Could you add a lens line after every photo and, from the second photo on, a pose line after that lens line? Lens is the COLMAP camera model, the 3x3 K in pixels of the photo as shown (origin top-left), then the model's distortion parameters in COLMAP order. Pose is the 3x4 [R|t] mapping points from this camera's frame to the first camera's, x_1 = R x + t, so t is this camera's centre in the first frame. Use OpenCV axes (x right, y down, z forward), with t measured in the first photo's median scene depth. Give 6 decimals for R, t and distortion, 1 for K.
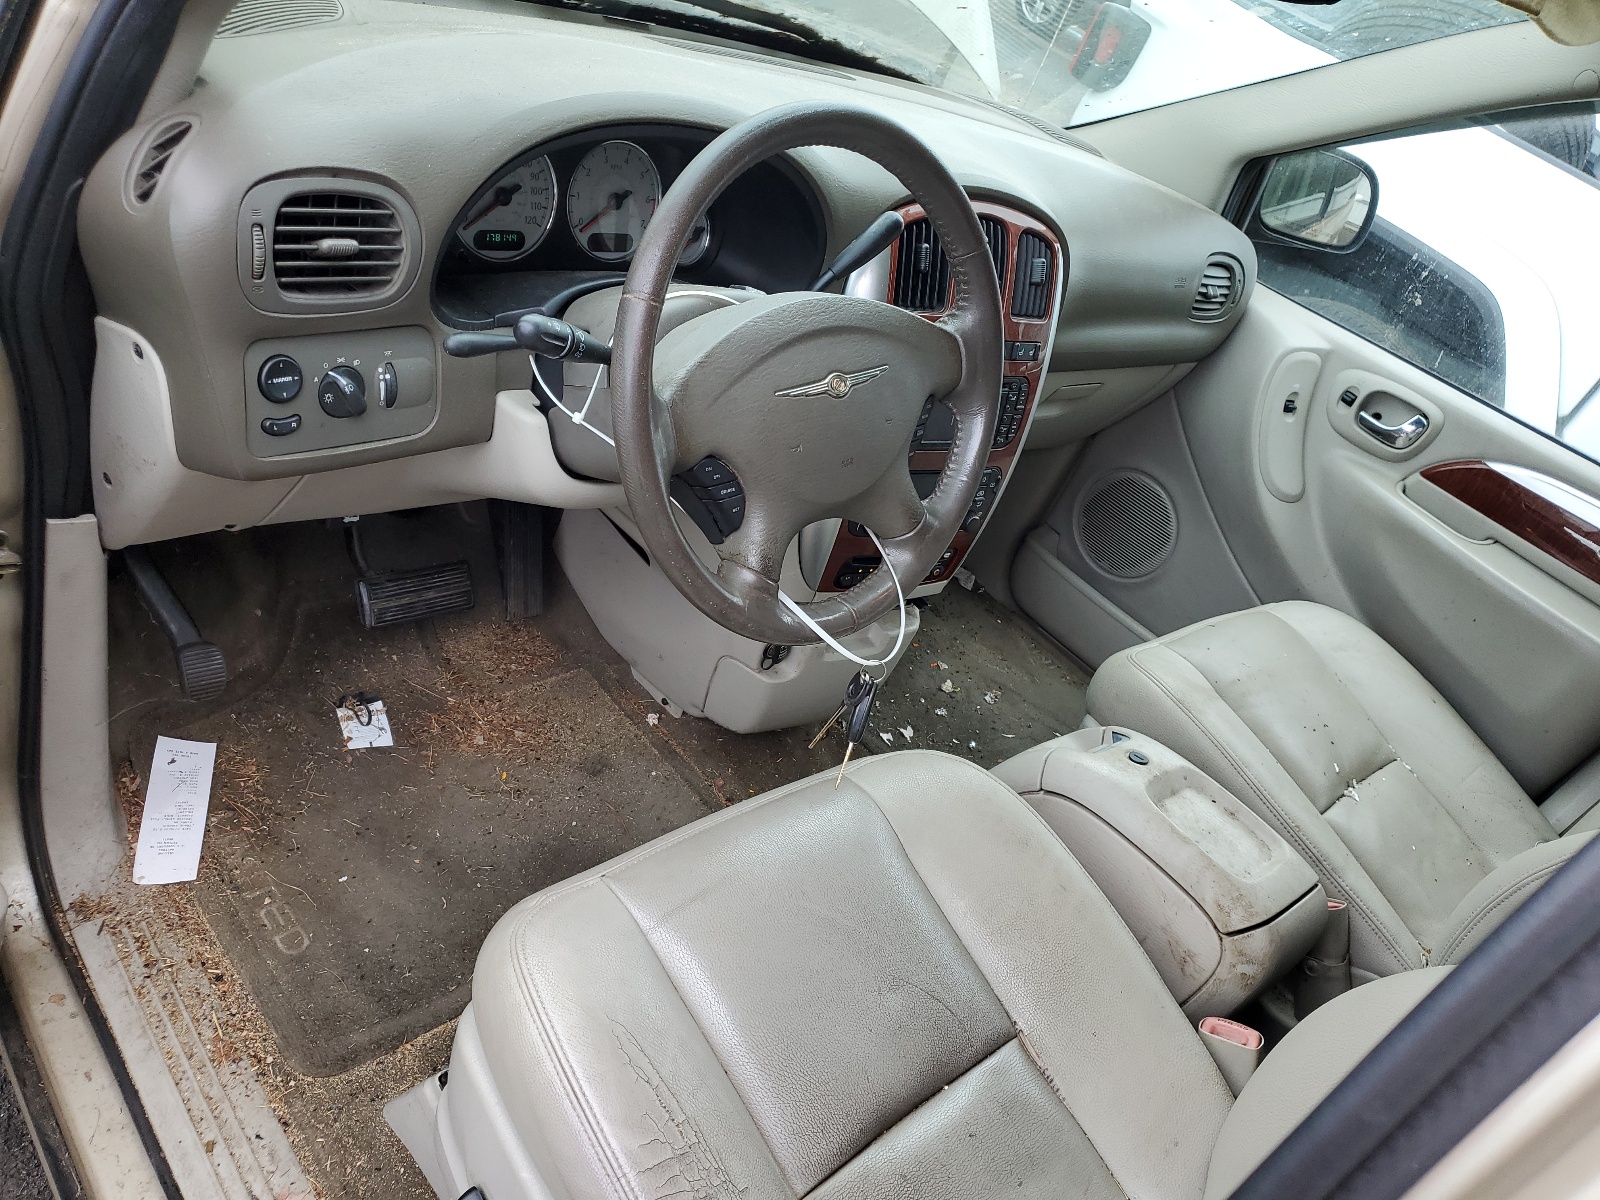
lens RADIAL K [[1285.5, 0, 799.8], [0, 1285.5, 602.6], [0, 0, 1]] dist [-0.005525, 0.015512]
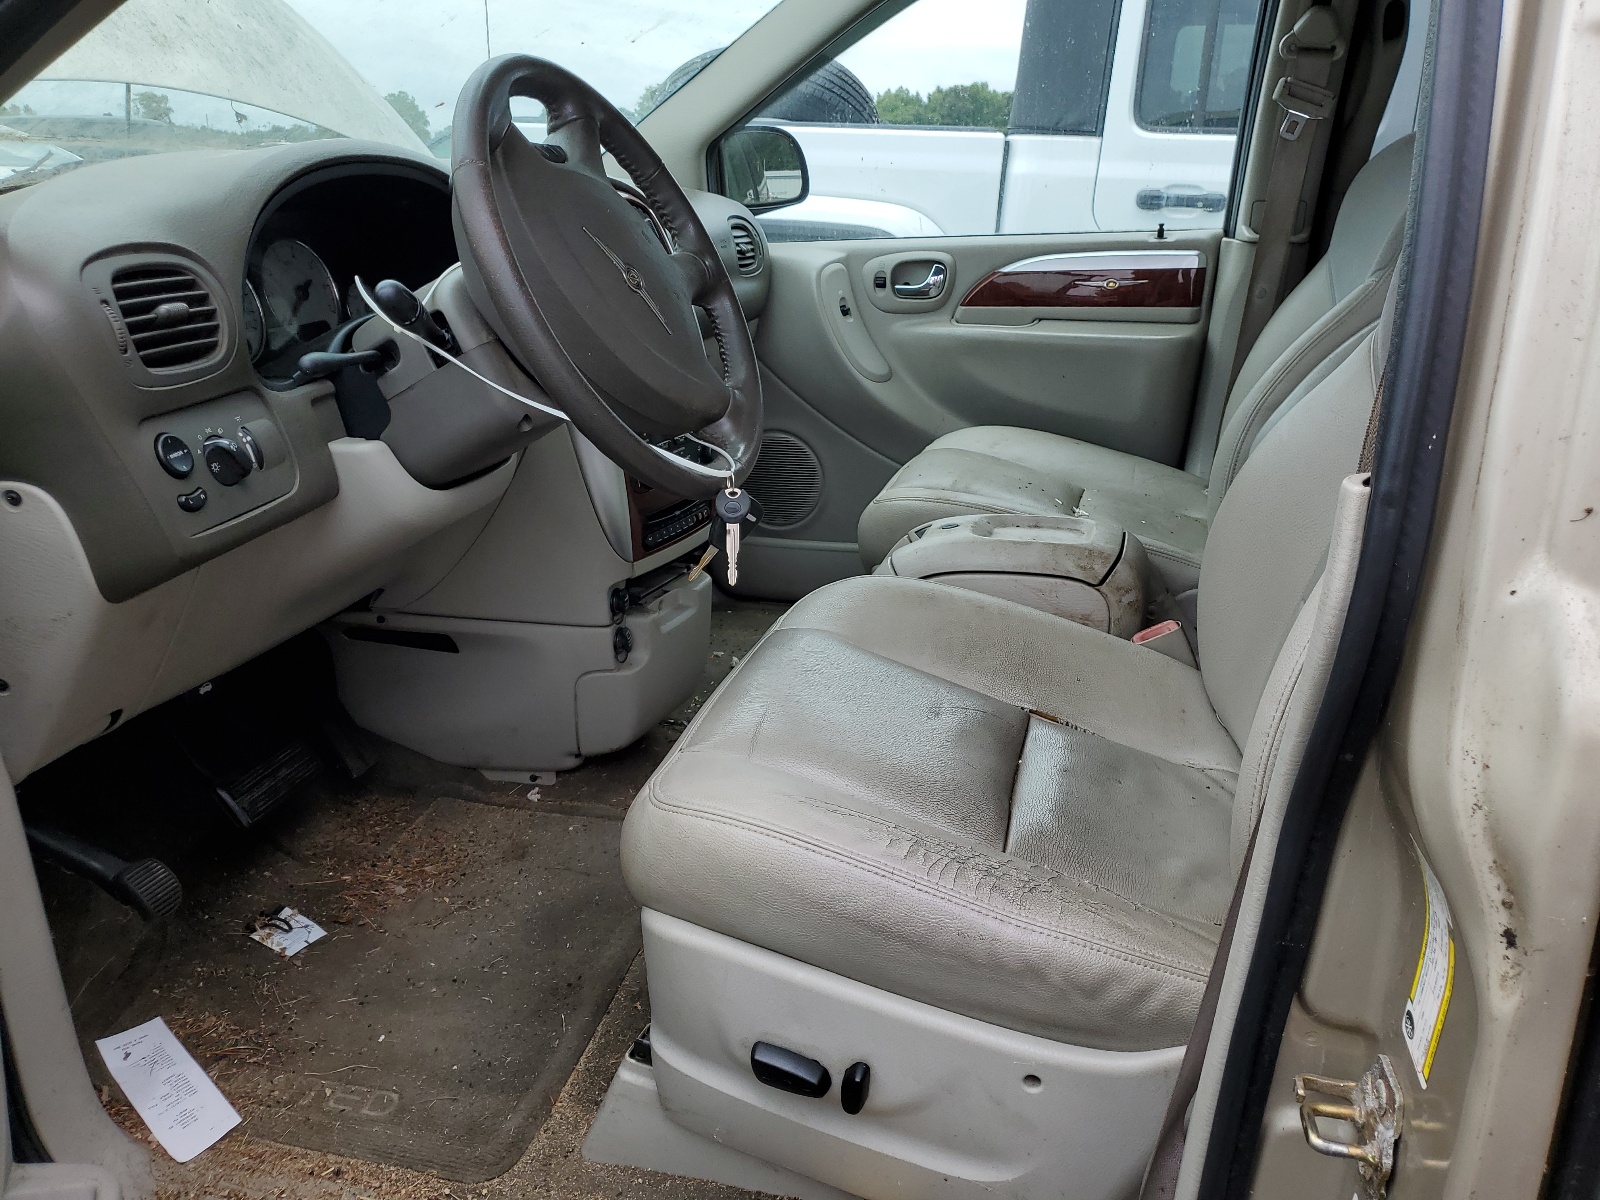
lens RADIAL K [[1285.5, 0, 804.6], [0, 1285.5, 593.8], [0, 0, 1]] dist [-0.005525, 0.015512]
pose [[0.790811, -0.485033, 0.373310, -0.316135], [0.544226, 0.836317, -0.066267, 0.181144], [-0.280064, 0.255570, 0.925337, -0.031150]]
